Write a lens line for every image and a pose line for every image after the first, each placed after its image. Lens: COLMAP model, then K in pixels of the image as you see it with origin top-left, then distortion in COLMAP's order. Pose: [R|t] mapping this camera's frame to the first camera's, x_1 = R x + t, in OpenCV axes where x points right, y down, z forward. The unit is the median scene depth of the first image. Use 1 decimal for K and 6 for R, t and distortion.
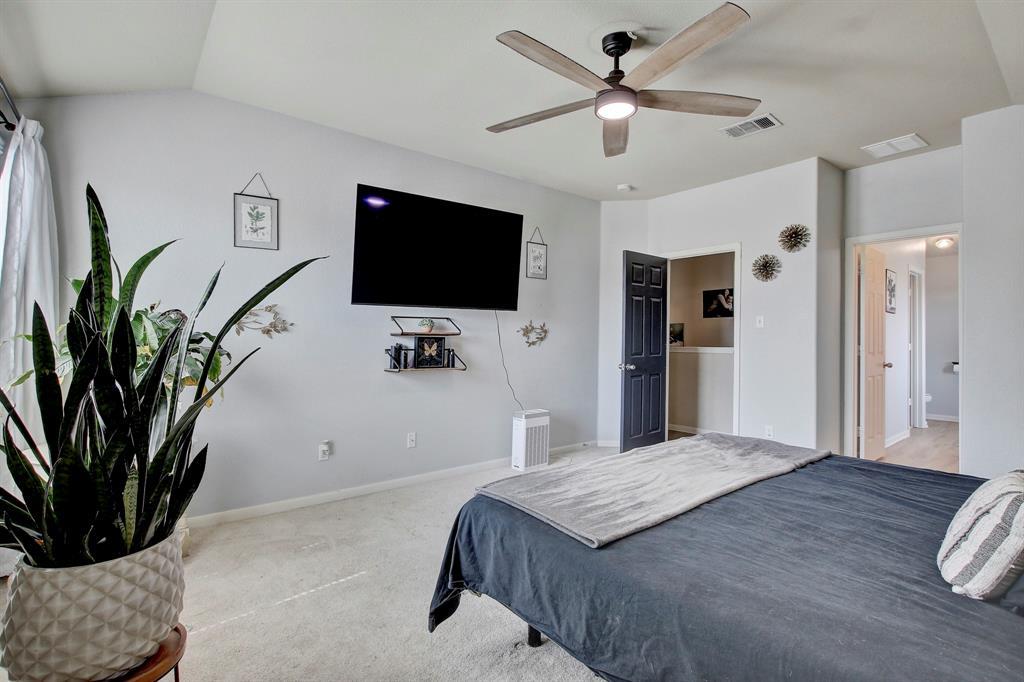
lens RADIAL K [[479.7, 0, 512.0], [0, 479.7, 341.0], [0, 0, 1]] dist [-0.023161, 0.000194]
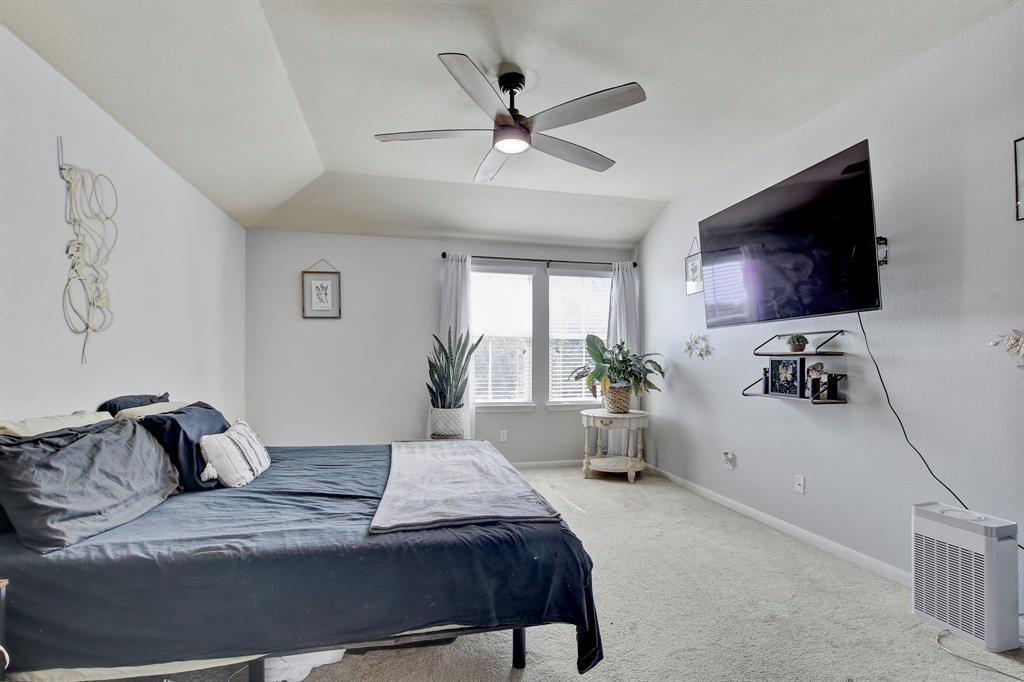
lens RADIAL K [[479.7, 0, 512.0], [0, 479.7, 341.0], [0, 0, 1]] dist [-0.023161, 0.000194]
pose [[-0.417906, -0.036701, -0.907749, 0.799507], [-0.003837, 0.999246, -0.038634, -0.003976], [0.908482, -0.012663, -0.417731, 0.962890]]
